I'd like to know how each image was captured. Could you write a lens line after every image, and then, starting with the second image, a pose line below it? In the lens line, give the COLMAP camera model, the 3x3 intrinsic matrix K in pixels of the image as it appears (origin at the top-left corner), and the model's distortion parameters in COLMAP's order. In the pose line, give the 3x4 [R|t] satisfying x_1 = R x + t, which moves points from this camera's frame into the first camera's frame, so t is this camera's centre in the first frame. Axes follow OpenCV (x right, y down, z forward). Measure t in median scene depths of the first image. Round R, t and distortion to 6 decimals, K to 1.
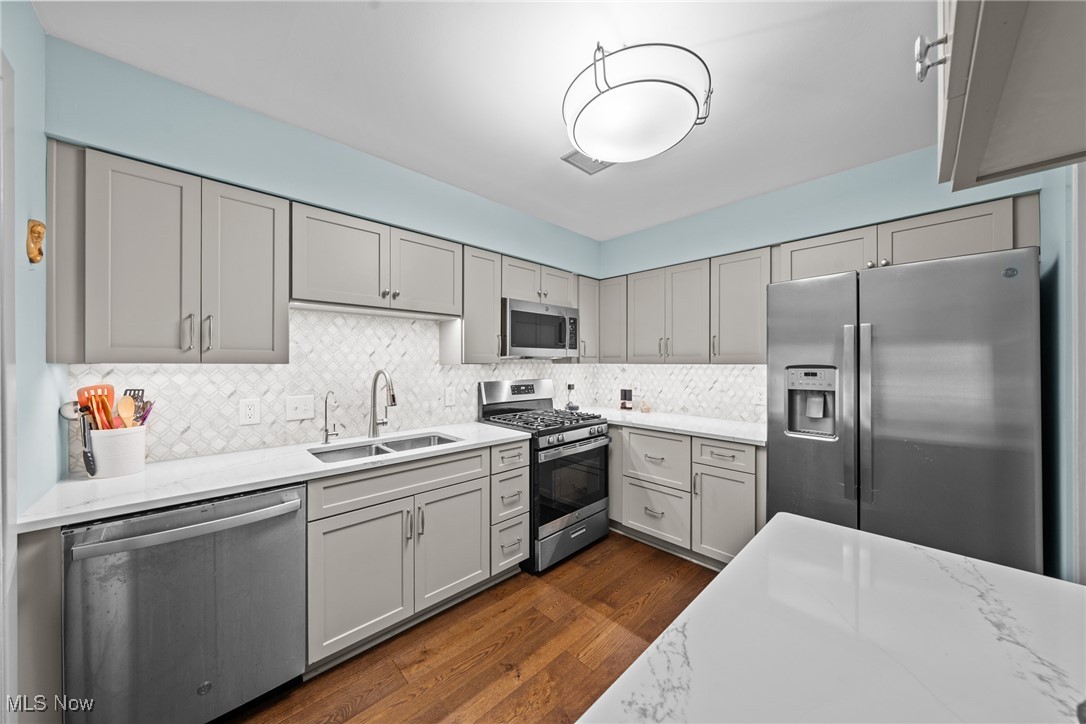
lens RADIAL K [[368.0, 0, 540.0], [0, 368.0, 364.7], [0, 0, 1]] dist [-0.002398, -0.000009]
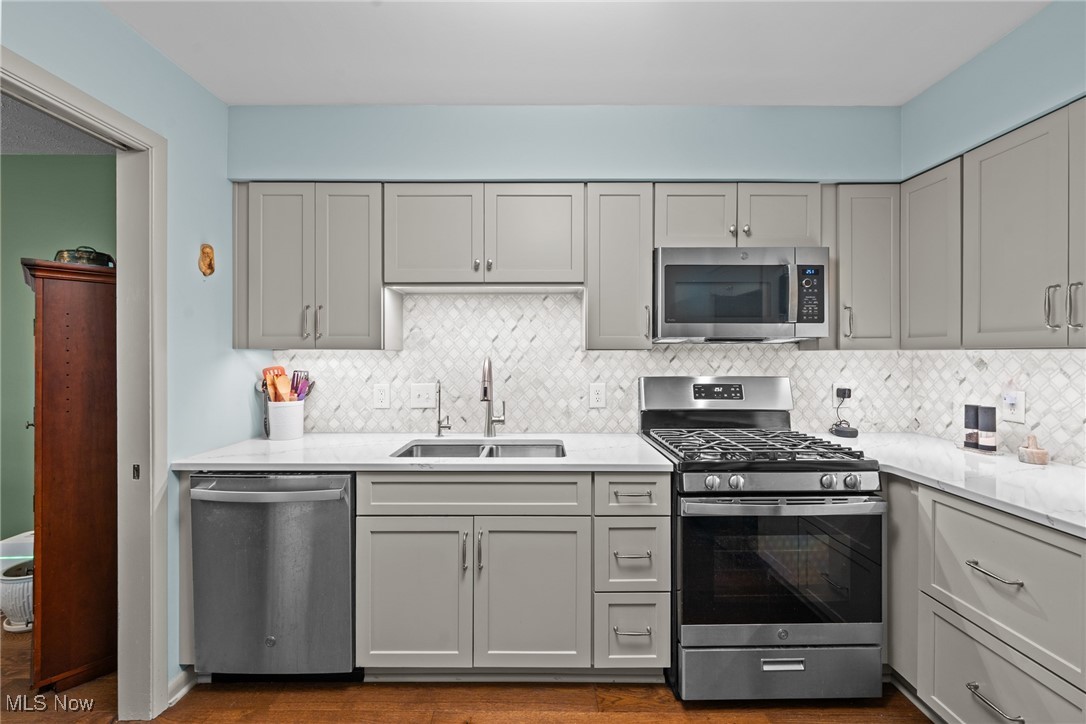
lens RADIAL K [[445.5, 0, 538.5], [0, 445.5, 354.4], [0, 0, 1]] dist [0.001378, -0.000518]
pose [[0.721595, 0.000890, -0.692315, 0.343098], [-0.003021, 0.999994, -0.001864, 0.008828], [0.692309, 0.003436, 0.721593, 0.334904]]
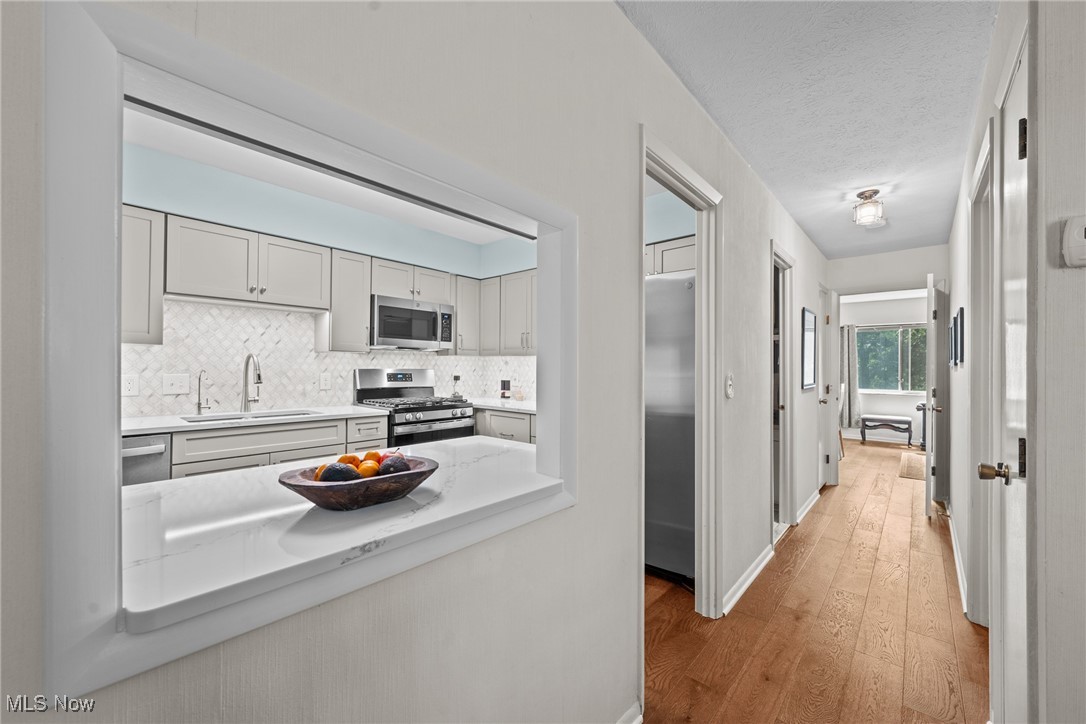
lens RADIAL K [[422.5, 0, 540.6], [0, 422.5, 366.8], [0, 0, 1]] dist [-0.002454, -0.000632]
pose [[0.997008, 0.009145, 0.076761, 0.373432], [-0.008551, 0.999931, -0.008058, 0.056685], [-0.076830, 0.007377, 0.997017, -0.400010]]
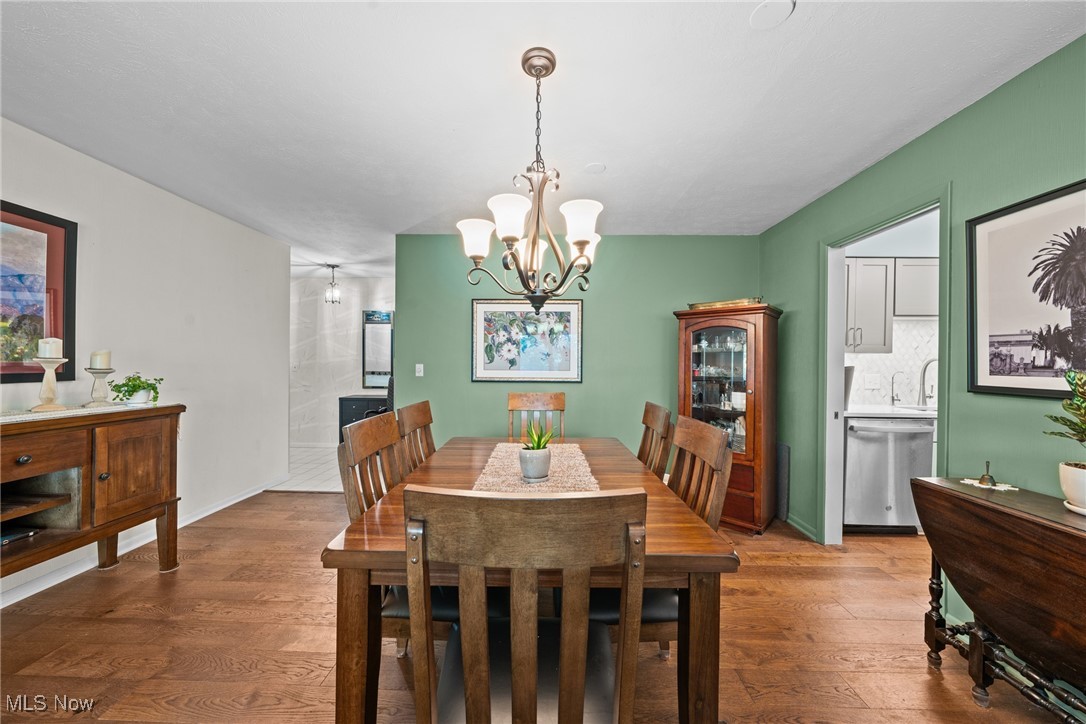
lens RADIAL K [[383.8, 0, 539.9], [0, 383.8, 362.6], [0, 0, 1]] dist [-0.003368, -0.000108]
pose [[0.700837, 0.005189, -0.713303, -0.436688], [-0.010255, 0.999943, -0.002801, 0.048953], [0.713248, 0.009278, 0.700850, -1.108074]]
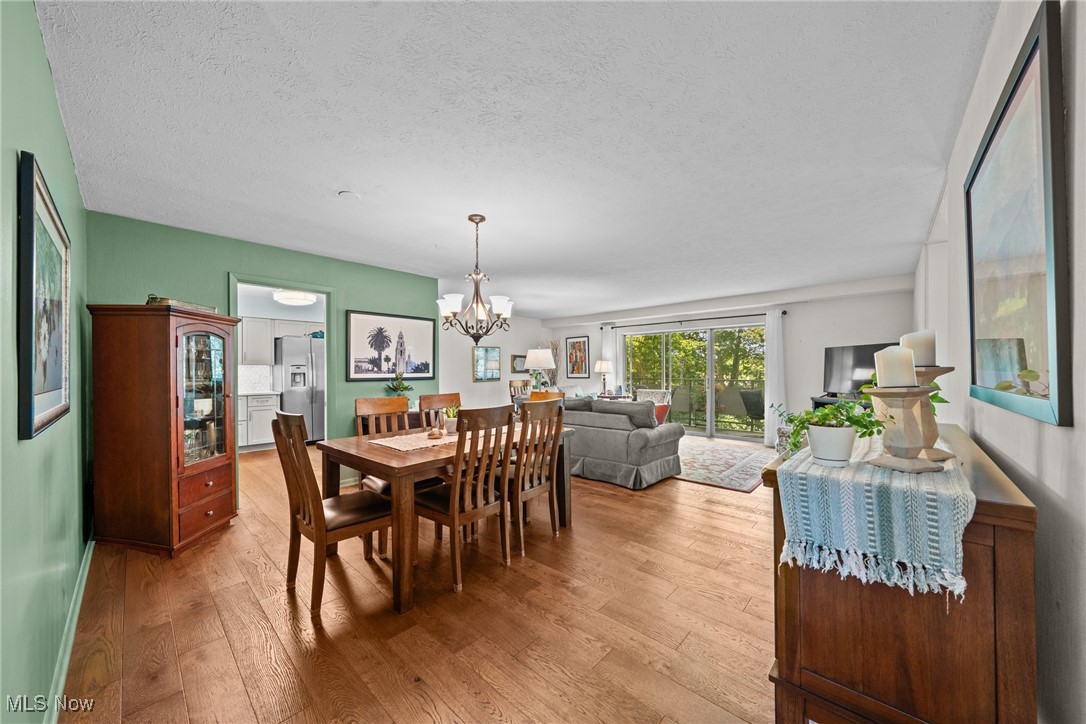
lens RADIAL K [[383.8, 0, 543.0], [0, 383.8, 363.9], [0, 0, 1]] dist [-0.003368, -0.000108]
pose [[-0.069559, 0.017088, 0.997431, -2.316683], [0.007045, 0.999837, -0.016638, 0.051308], [-0.997553, 0.005869, -0.069668, -0.761658]]
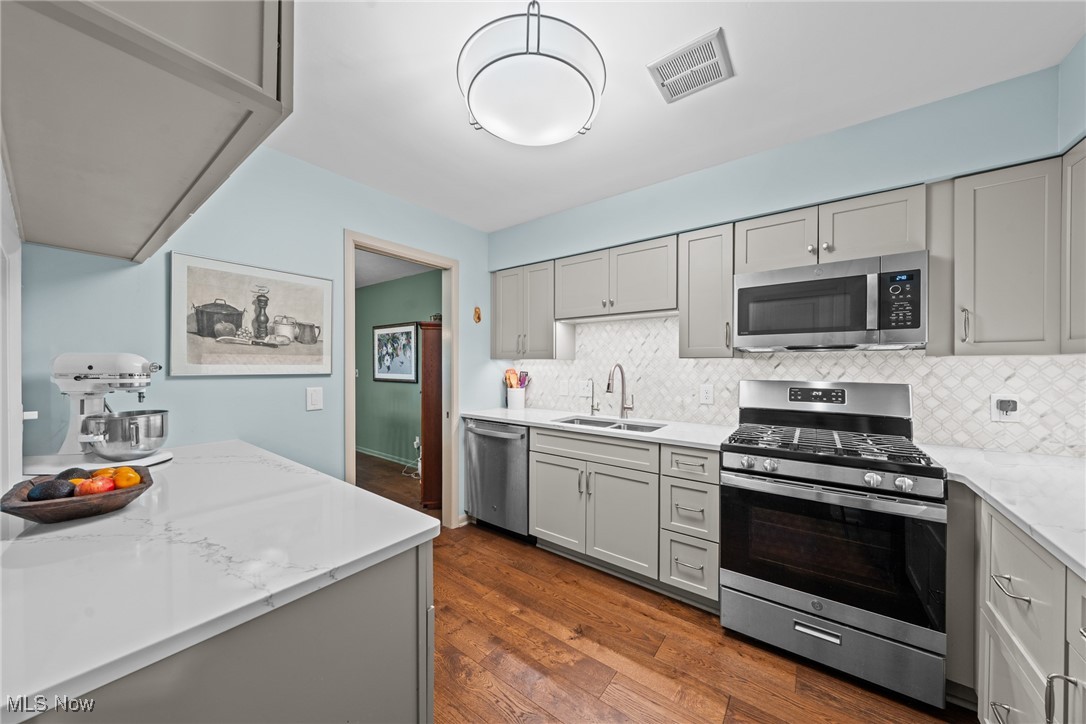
lens RADIAL K [[368.0, 0, 538.4], [0, 368.0, 367.4], [0, 0, 1]] dist [-0.002398, -0.000009]
pose [[0.158092, 0.006747, -0.987401, 0.728540], [-0.007038, 0.999959, 0.005706, 0.020569], [0.987399, 0.006047, 0.158133, 0.521055]]
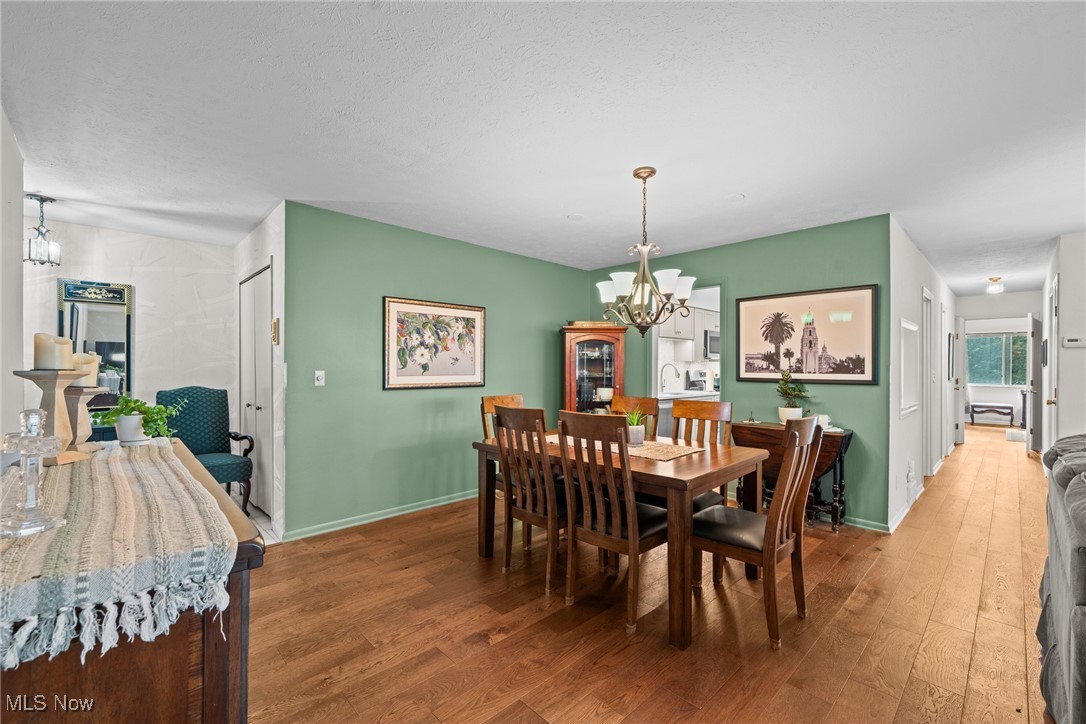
lens RADIAL K [[445.5, 0, 541.6], [0, 445.5, 366.4], [0, 0, 1]] dist [0.001378, -0.000518]
pose [[0.999980, 0.003273, -0.005469, -1.205684], [-0.003286, 0.999992, -0.002230, 0.043521], [0.005462, 0.002248, 0.999983, -1.853641]]
